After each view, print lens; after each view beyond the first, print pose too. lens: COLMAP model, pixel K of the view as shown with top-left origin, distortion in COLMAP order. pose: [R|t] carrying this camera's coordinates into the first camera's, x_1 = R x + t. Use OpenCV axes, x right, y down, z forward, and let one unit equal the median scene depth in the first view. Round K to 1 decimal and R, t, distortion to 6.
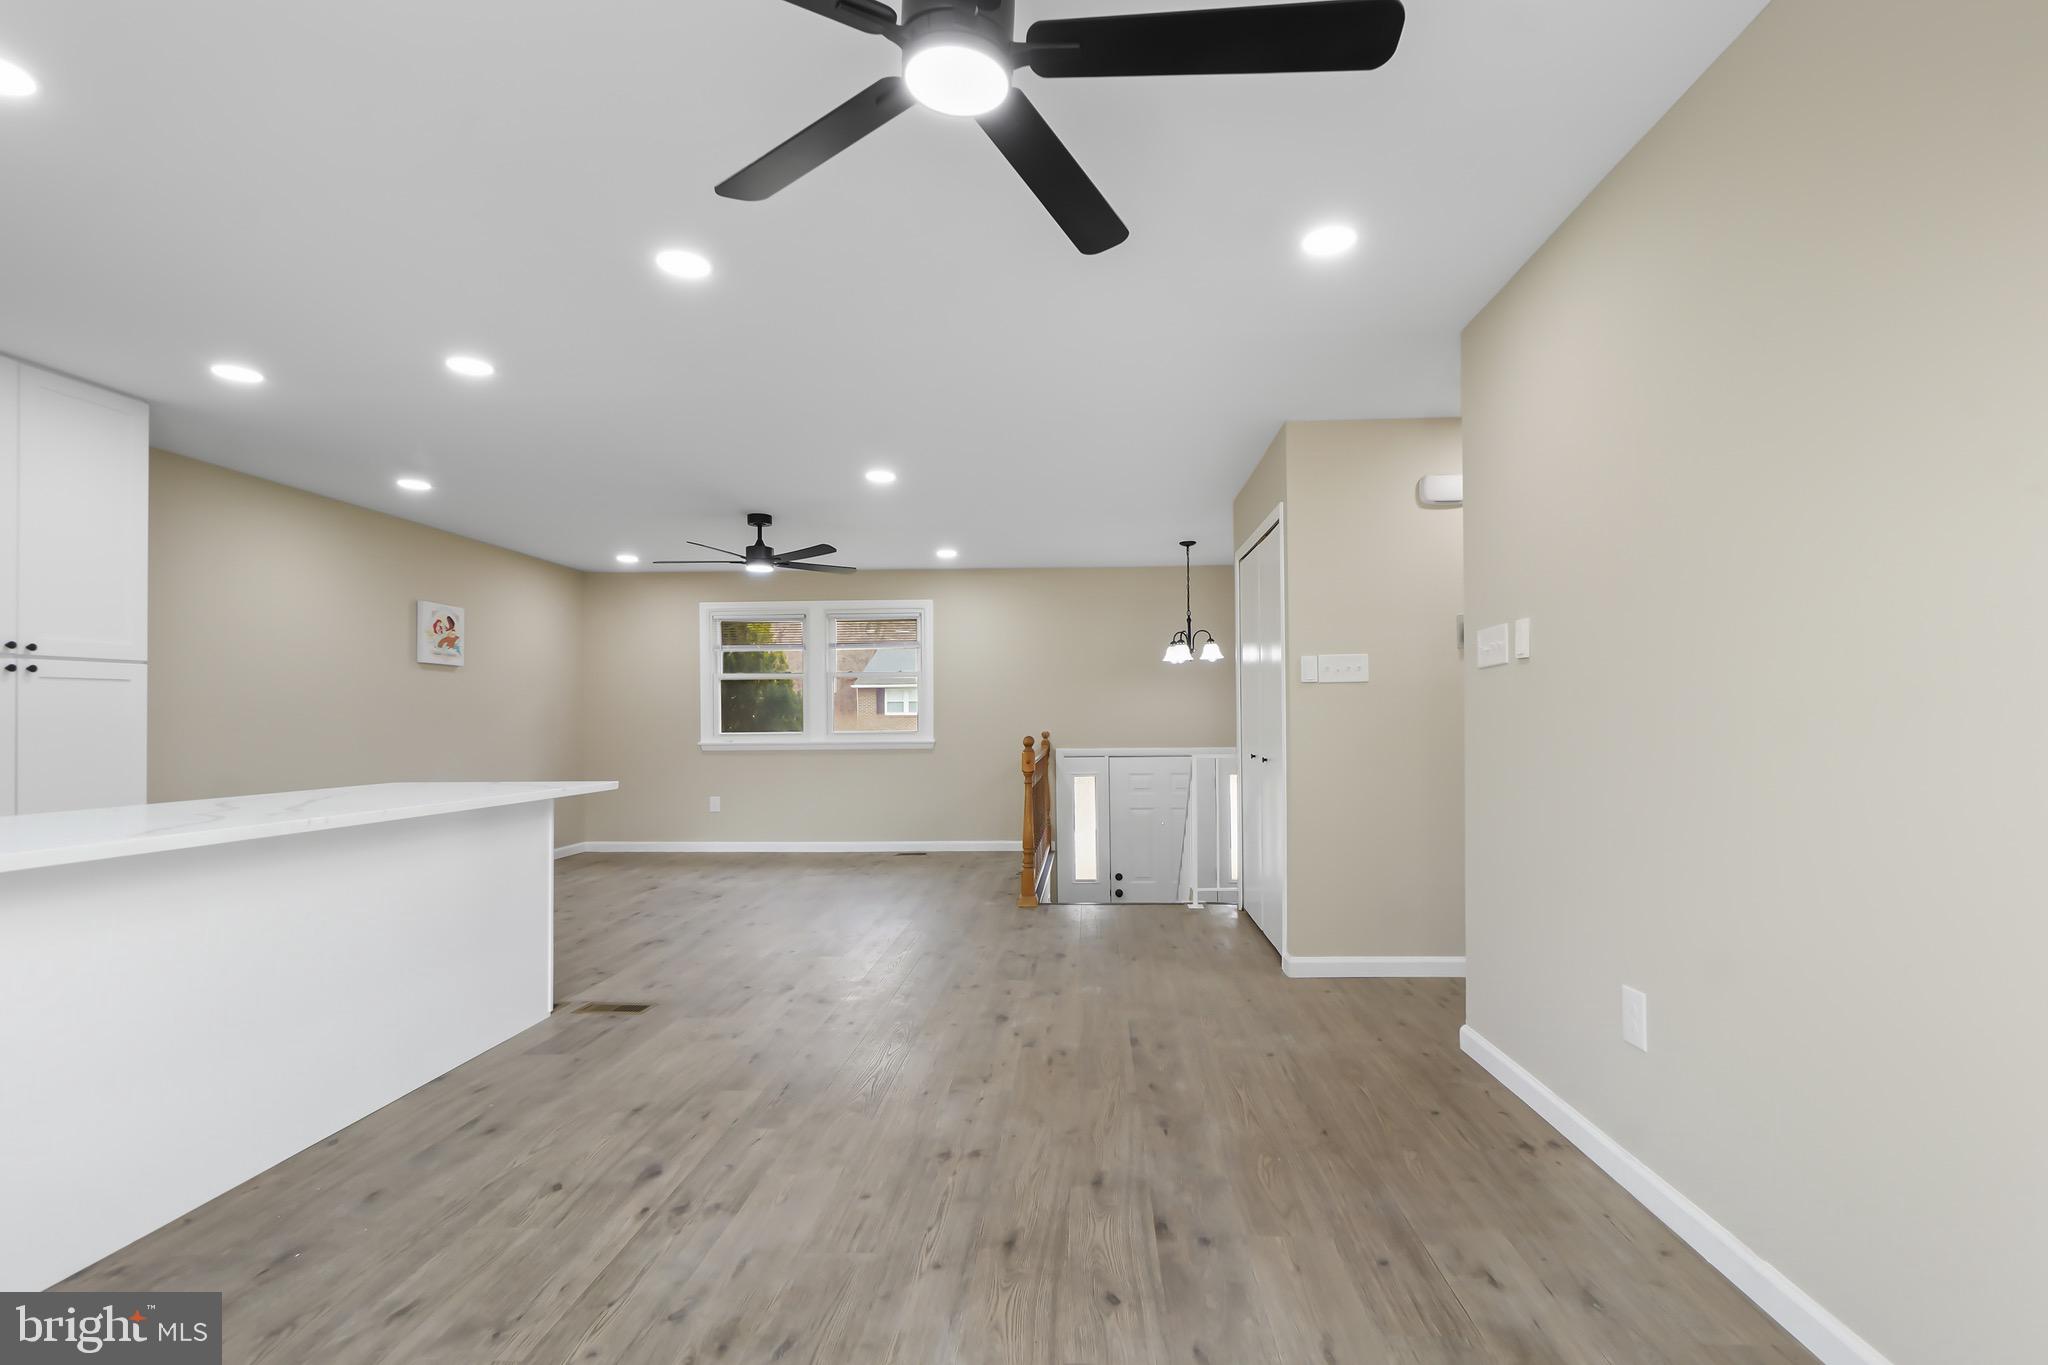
lens RADIAL K [[918.7, 0, 1057.8], [0, 918.7, 708.4], [0, 0, 1]] dist [-0.000751, -0.000844]
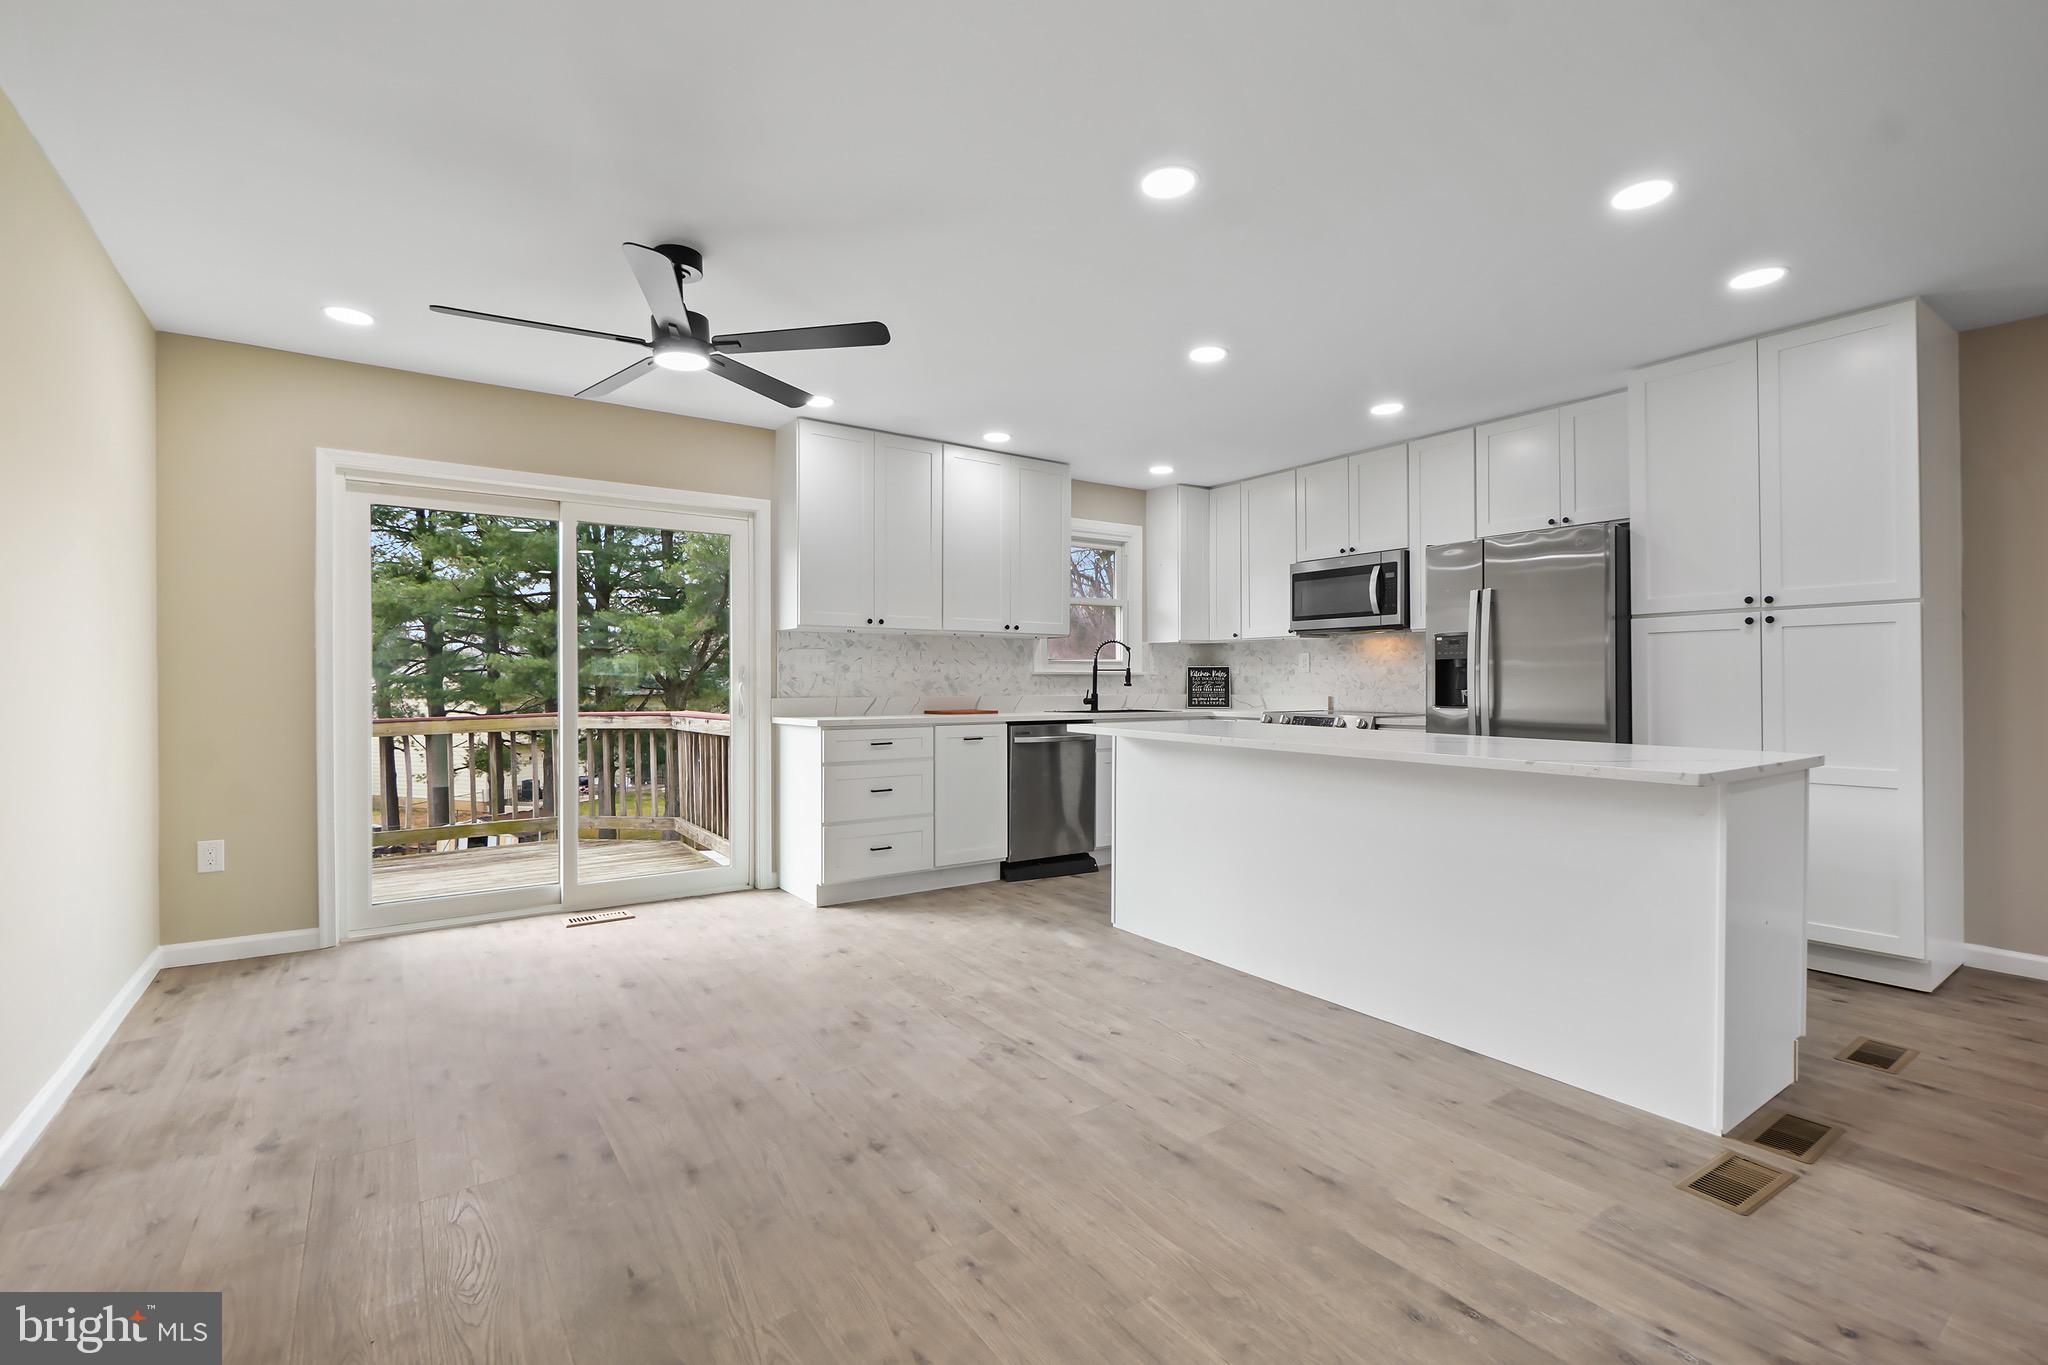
lens RADIAL K [[906.9, 0, 1018.7], [0, 906.9, 682.7], [0, 0, 1]] dist [0.000290, -0.000086]
pose [[-0.797973, 0.010470, -0.602603, 0.225220], [0.013611, 0.999907, -0.000651, 0.019147], [0.602540, -0.008721, -0.798041, 1.335377]]
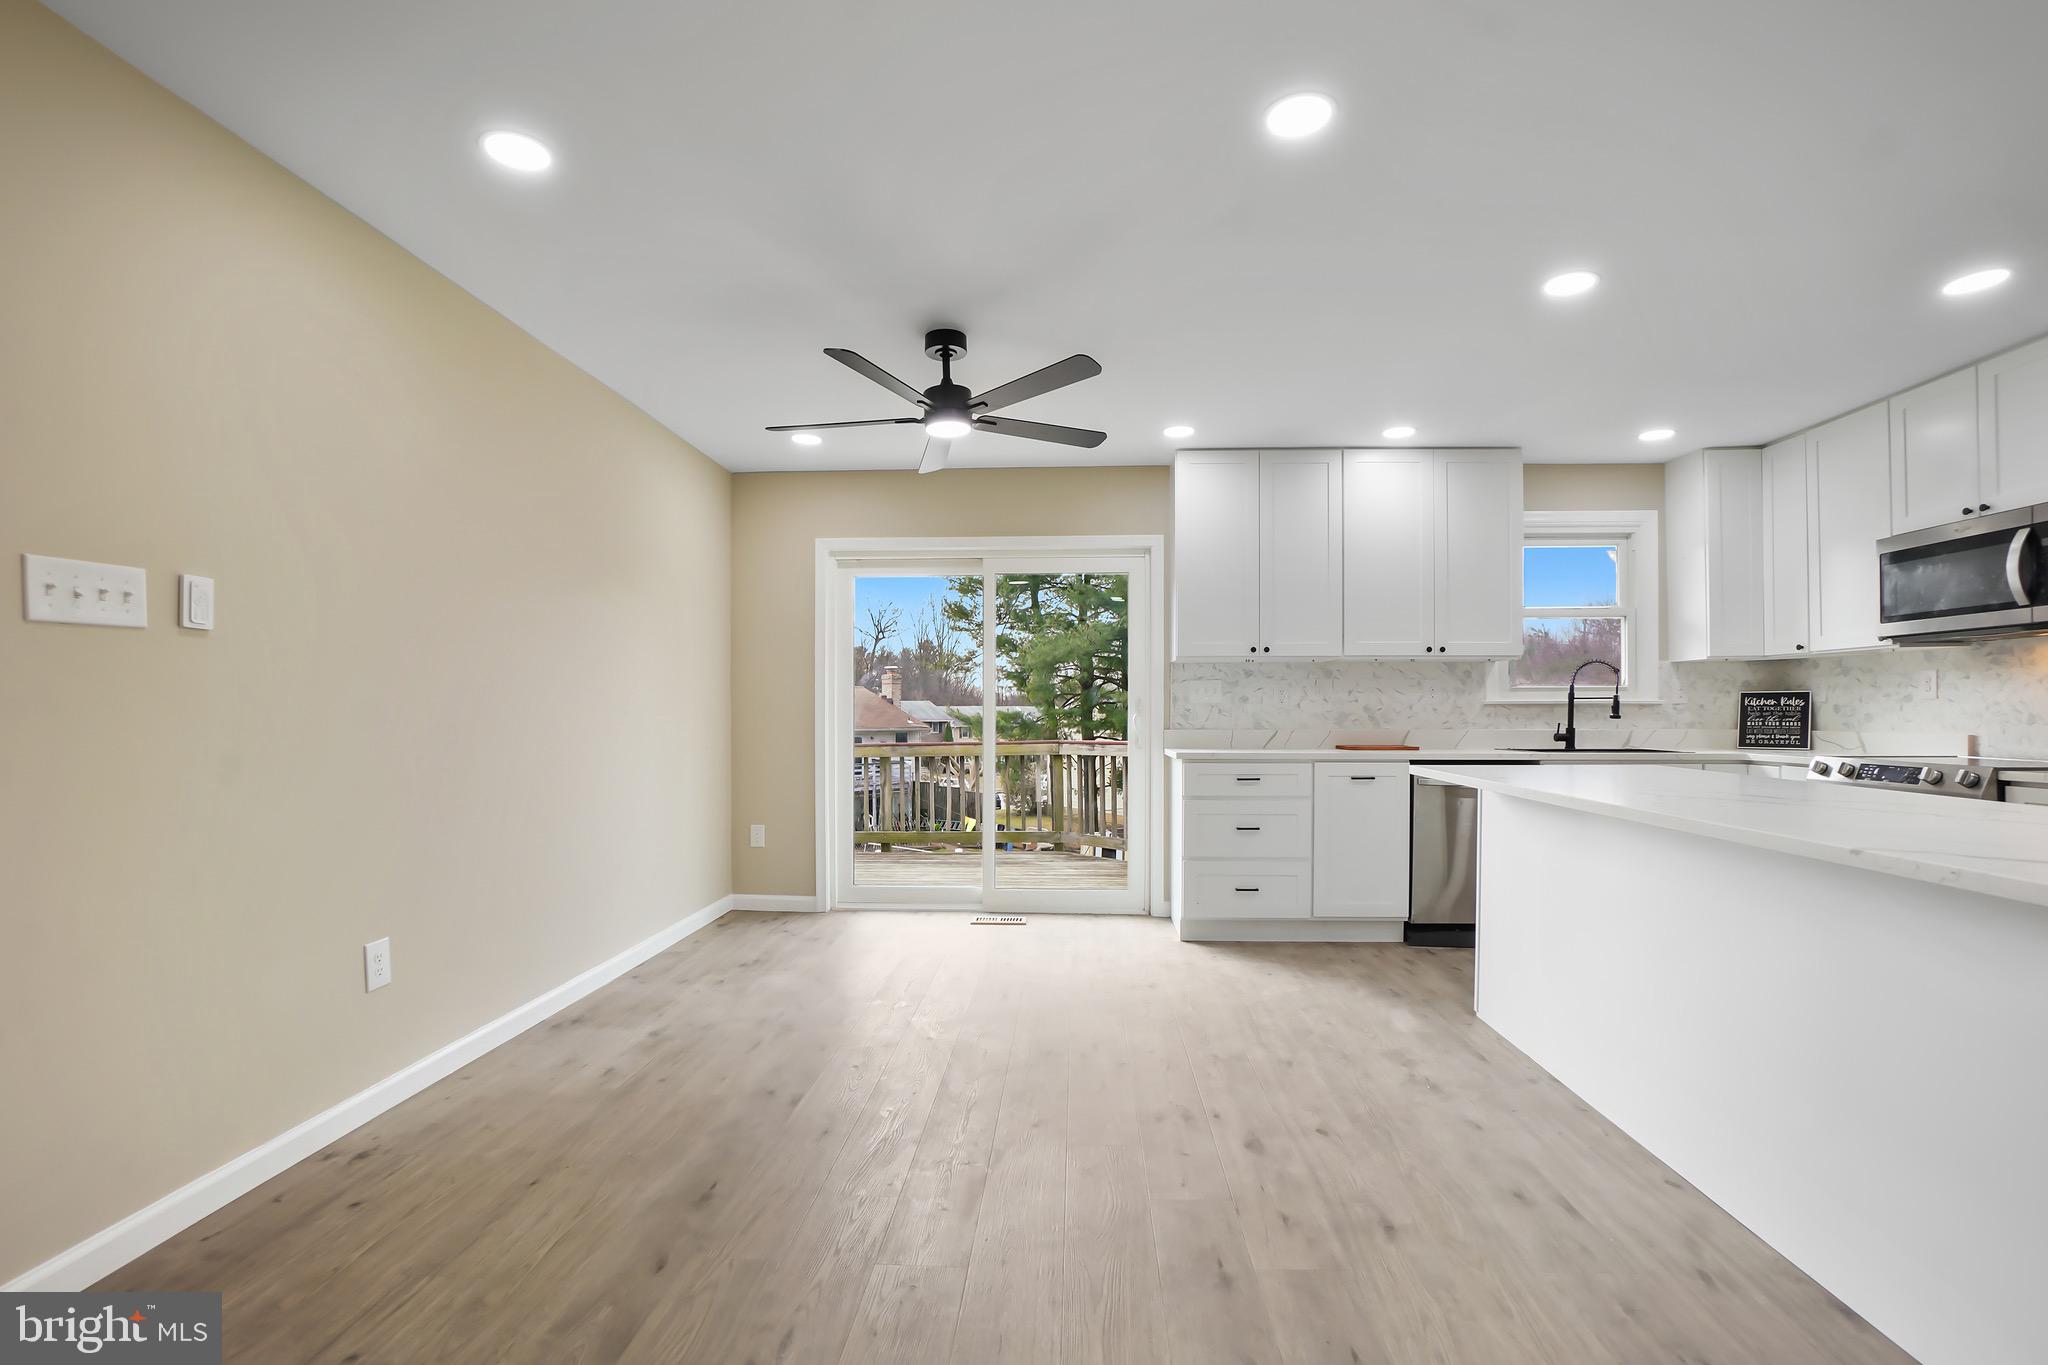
lens RADIAL K [[918.0, 0, 1030.1], [0, 918.0, 705.9], [0, 0, 1]] dist [-0.067475, 0.024678]
pose [[-0.999795, 0.010642, 0.017207, -0.154459], [0.010340, 0.999792, -0.017586, 0.023148], [-0.017391, -0.017404, -0.999697, 1.429586]]
